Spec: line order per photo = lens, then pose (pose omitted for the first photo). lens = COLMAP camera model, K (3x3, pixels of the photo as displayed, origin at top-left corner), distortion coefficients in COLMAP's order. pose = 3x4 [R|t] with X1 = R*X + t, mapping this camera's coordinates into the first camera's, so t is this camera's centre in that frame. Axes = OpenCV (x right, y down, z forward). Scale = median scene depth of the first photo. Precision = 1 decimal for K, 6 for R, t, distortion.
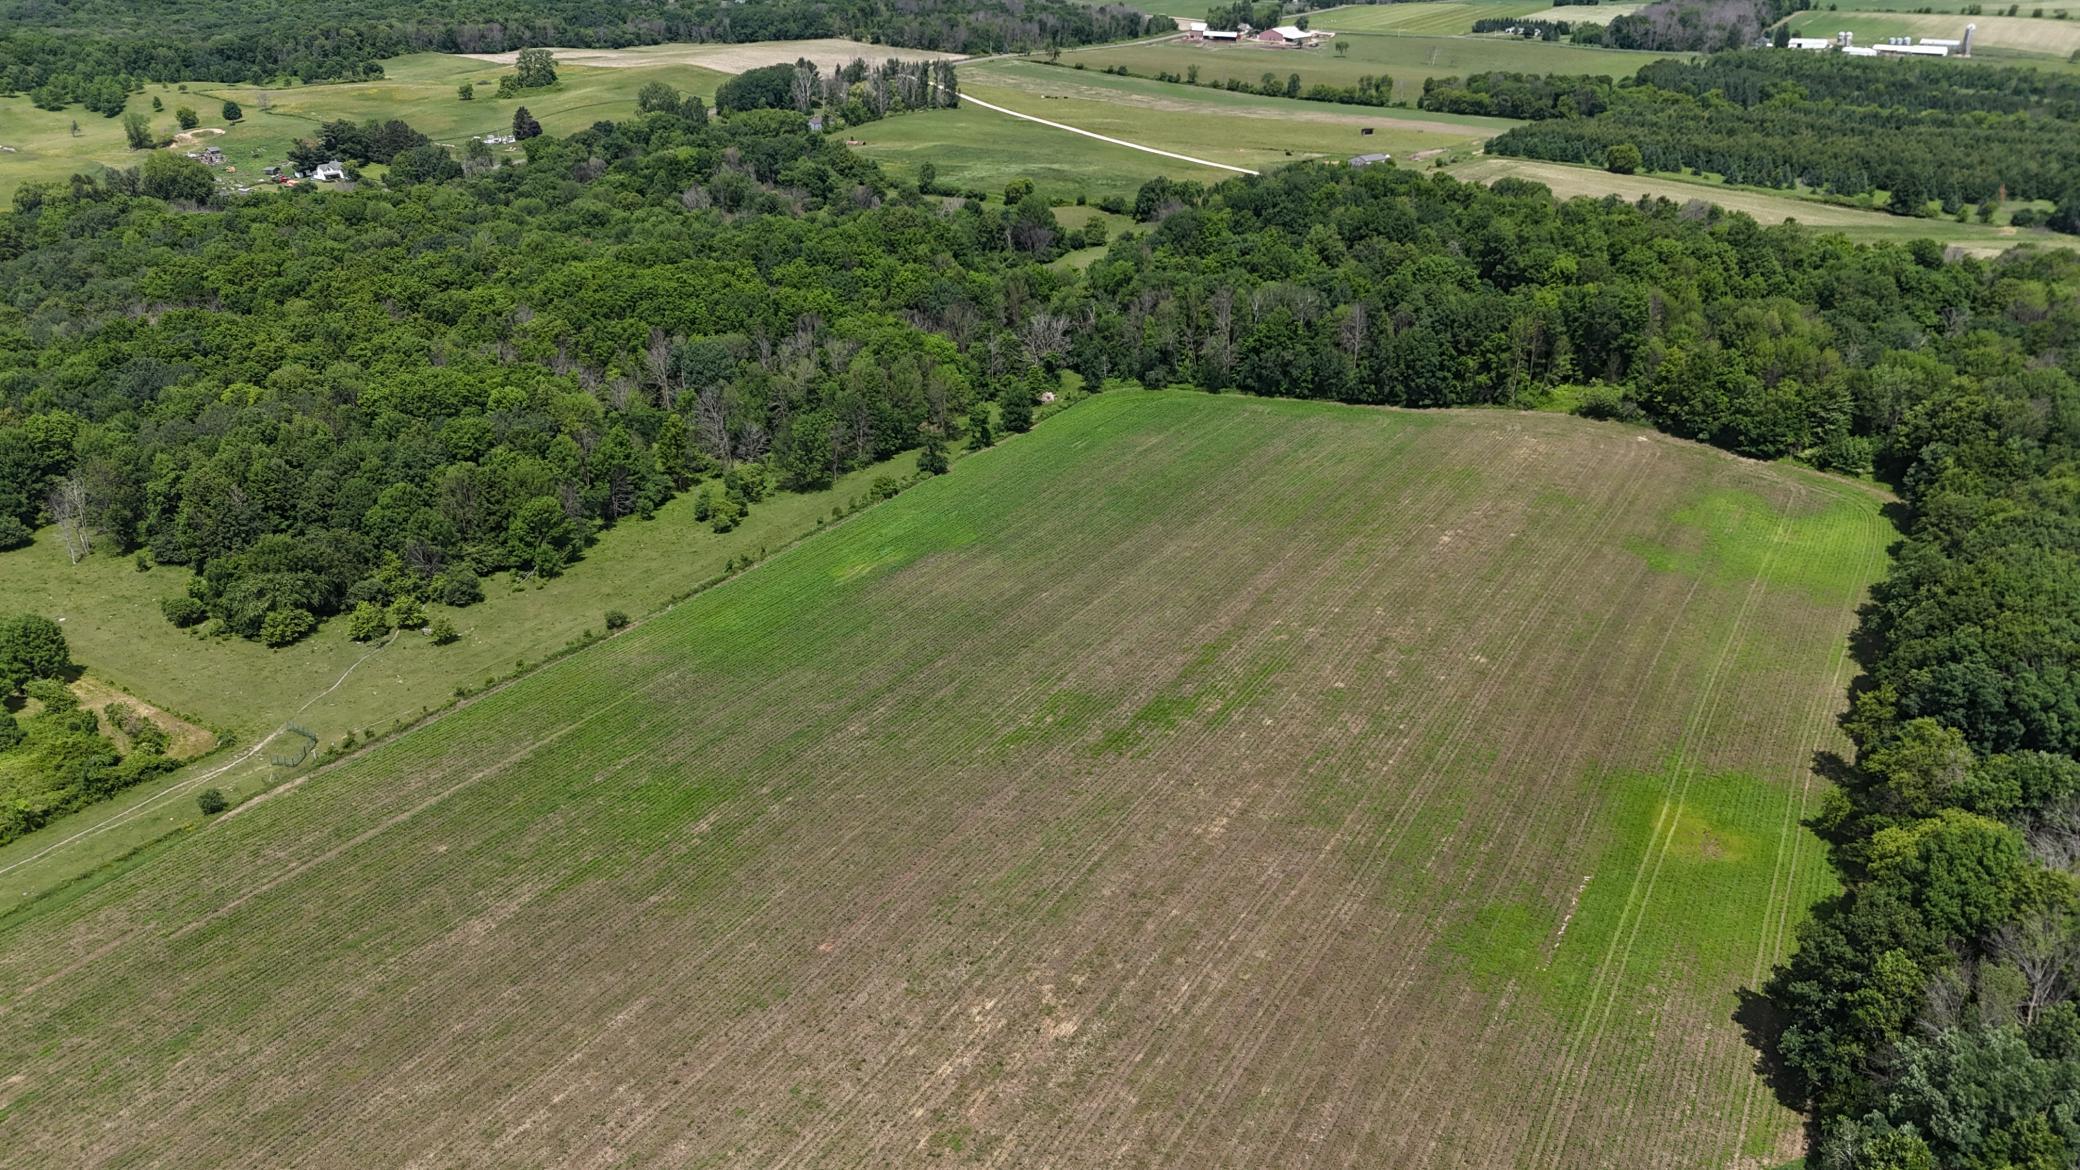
lens RADIAL K [[1553.9, 0, 1036.3], [0, 1553.9, 554.2], [0, 0, 1]] dist [0.049535, -0.038860]
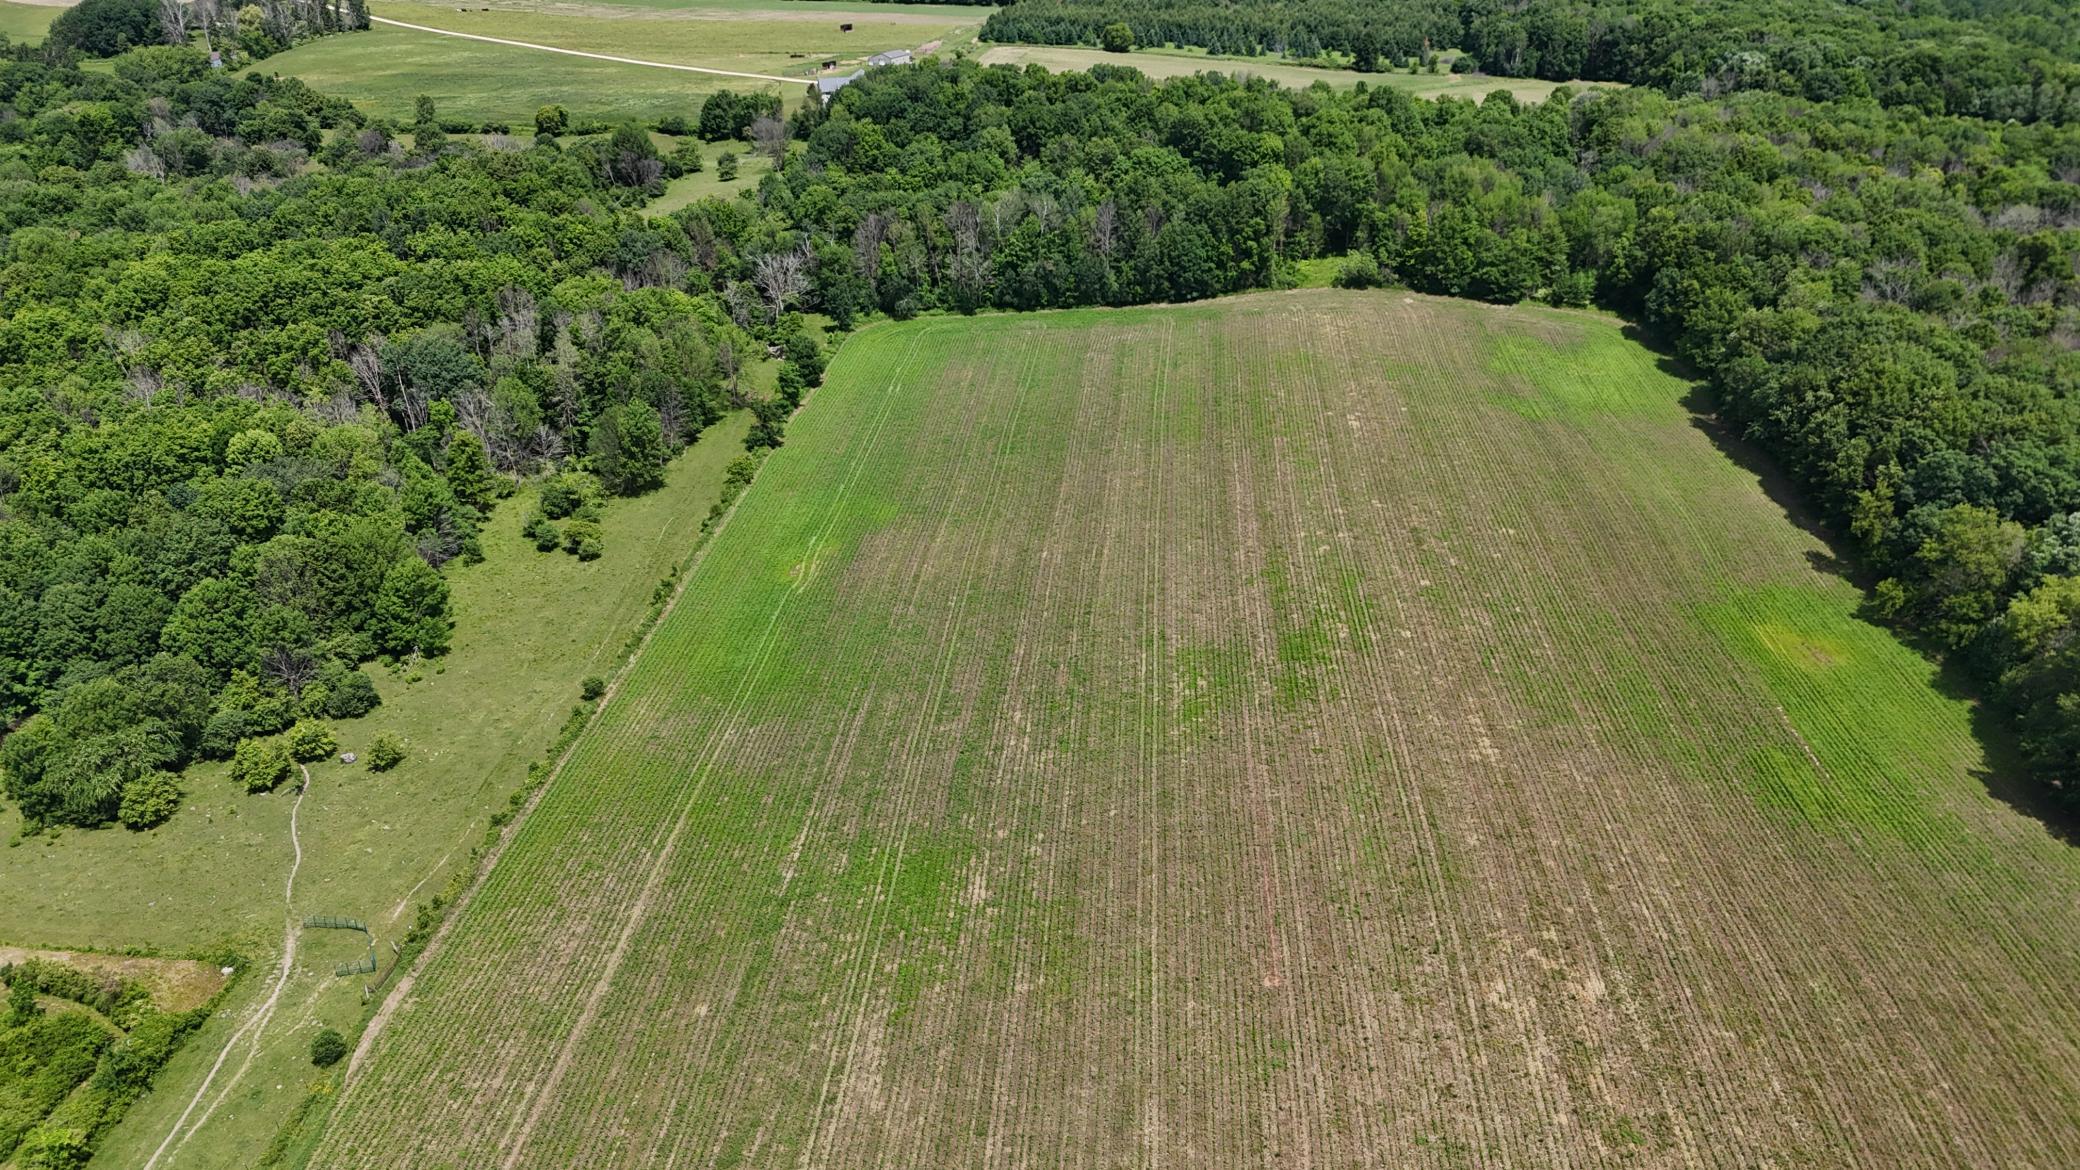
lens RADIAL K [[1528.6, 0, 1035.5], [0, 1528.6, 578.7], [0, 0, 1]] dist [0.054205, -0.048442]
pose [[0.902443, -0.206399, 0.378147, -0.268787], [0.175245, 0.977733, 0.115442, -0.051418], [-0.393554, -0.037911, 0.918519, 0.118509]]
